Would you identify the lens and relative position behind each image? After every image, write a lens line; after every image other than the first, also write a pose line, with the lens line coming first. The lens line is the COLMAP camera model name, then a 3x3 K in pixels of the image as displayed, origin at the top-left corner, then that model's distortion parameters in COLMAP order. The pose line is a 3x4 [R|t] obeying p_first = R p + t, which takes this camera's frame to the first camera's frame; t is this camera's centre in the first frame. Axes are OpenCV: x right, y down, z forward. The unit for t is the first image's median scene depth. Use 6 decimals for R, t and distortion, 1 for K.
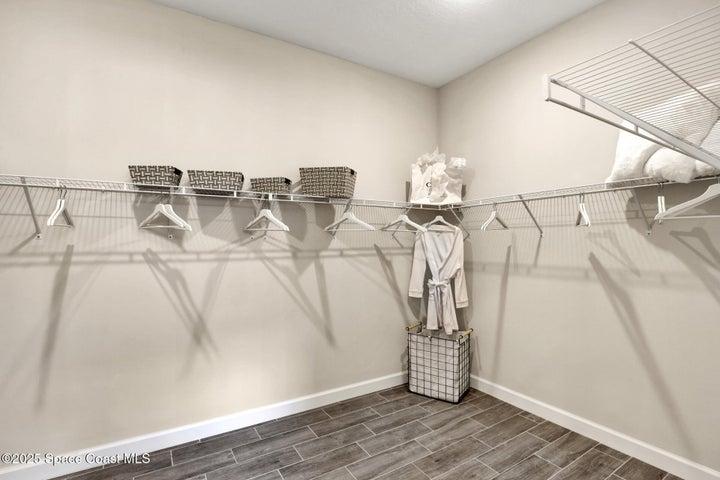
lens RADIAL K [[347.4, 0, 360.0], [0, 347.4, 240.0], [0, 0, 1]] dist [-0.017939, 0.000001]
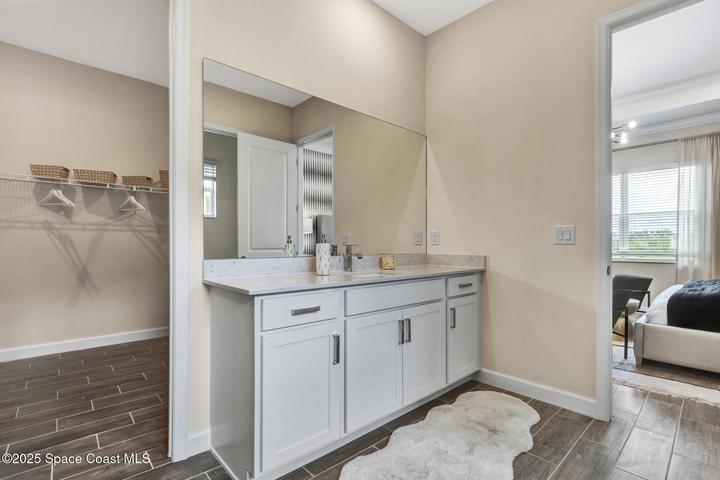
lens RADIAL K [[336.5, 0, 358.0], [0, 336.5, 244.2], [0, 0, 1]] dist [-0.018073, 0.000399]
pose [[0.986282, 0.007626, 0.164891, 0.484089], [-0.006826, 0.999962, -0.005423, 0.125950], [-0.164926, 0.004223, 0.986297, -0.636050]]
